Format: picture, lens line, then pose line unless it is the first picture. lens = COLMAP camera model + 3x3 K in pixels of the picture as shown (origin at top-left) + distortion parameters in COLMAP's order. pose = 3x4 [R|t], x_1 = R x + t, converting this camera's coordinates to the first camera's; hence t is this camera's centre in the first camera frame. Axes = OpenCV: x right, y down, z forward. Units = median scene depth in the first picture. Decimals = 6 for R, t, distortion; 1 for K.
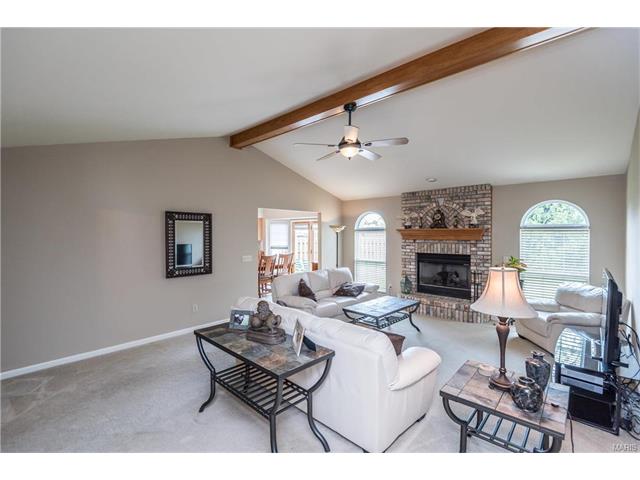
lens RADIAL K [[298.6, 0, 310.0], [0, 298.6, 232.3], [0, 0, 1]] dist [0.029144, -0.012493]
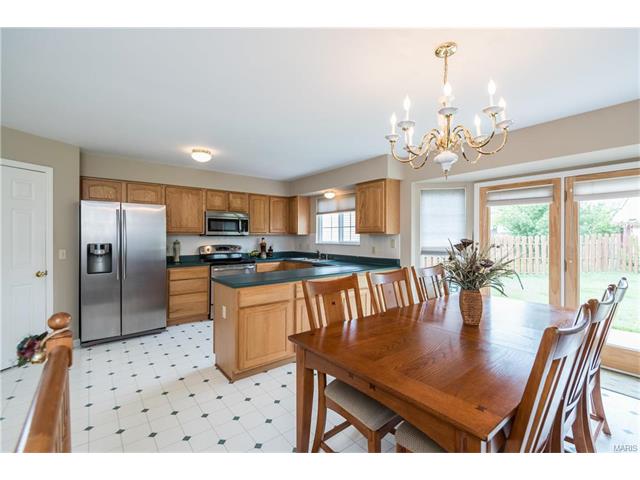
lens RADIAL K [[298.6, 0, 314.8], [0, 298.6, 236.2], [0, 0, 1]] dist [0.029144, -0.012493]
pose [[0.985270, 0.006280, -0.170891, -0.338408], [-0.004431, 0.999927, 0.011203, 0.044111], [0.170949, -0.010280, 0.985226, 0.938752]]
